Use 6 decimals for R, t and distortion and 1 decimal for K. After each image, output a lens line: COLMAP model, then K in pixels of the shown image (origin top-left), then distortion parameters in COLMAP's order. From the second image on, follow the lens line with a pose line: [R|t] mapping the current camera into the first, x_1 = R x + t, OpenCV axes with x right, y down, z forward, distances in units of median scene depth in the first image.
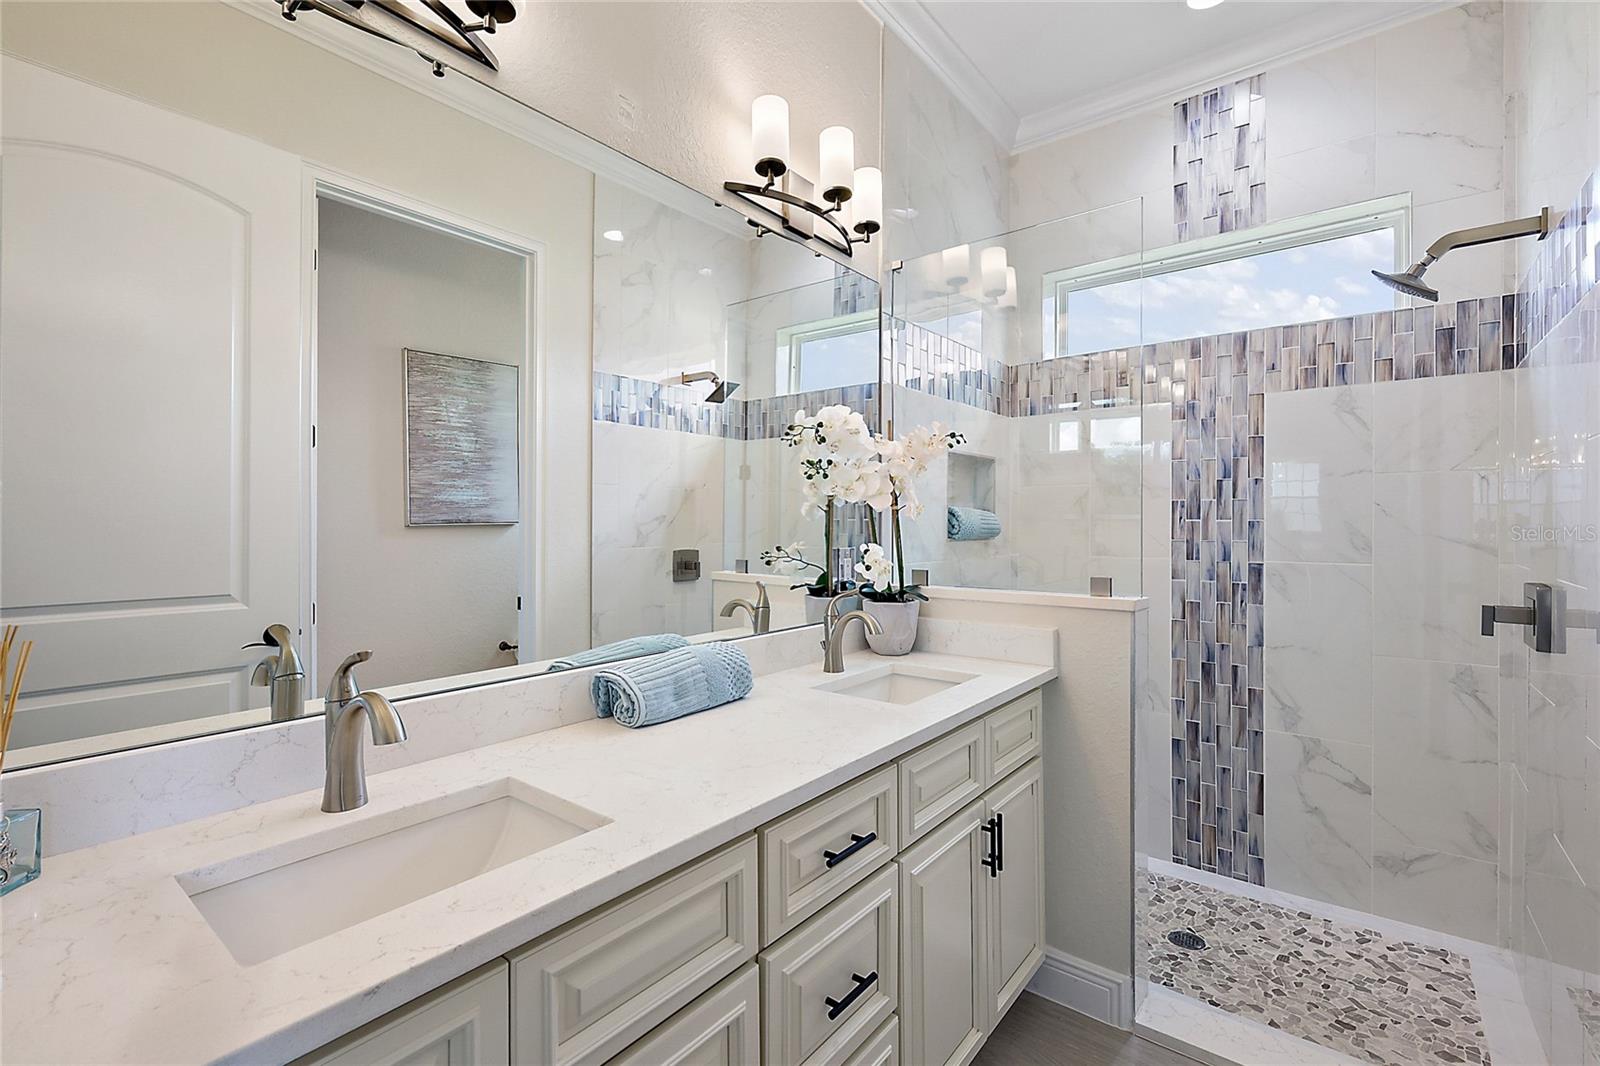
lens RADIAL K [[699.8, 0, 804.9], [0, 699.8, 527.6], [0, 0, 1]] dist [0.004023, 0.000019]
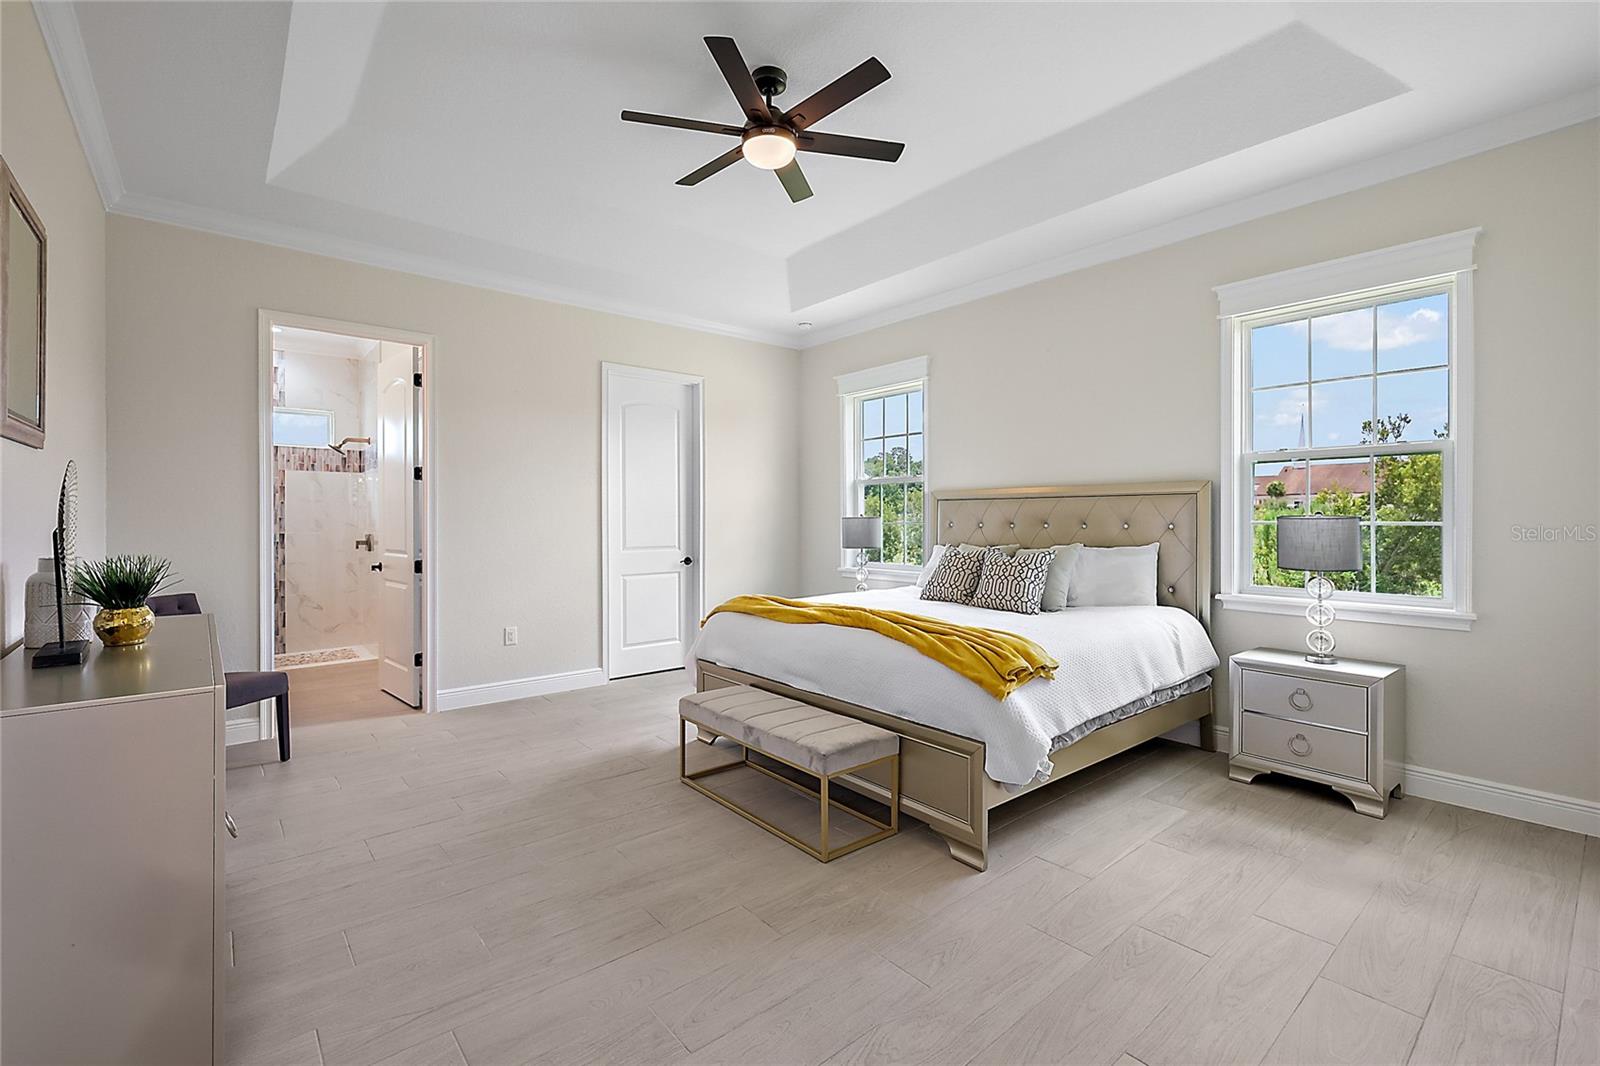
lens RADIAL K [[699.8, 0, 802.6], [0, 699.8, 521.6], [0, 0, 1]] dist [0.004023, 0.000019]
pose [[0.205166, -0.009483, 0.978681, -1.651821], [-0.002432, 0.999945, 0.010198, -0.027802], [-0.978724, -0.004473, 0.205132, -1.572213]]
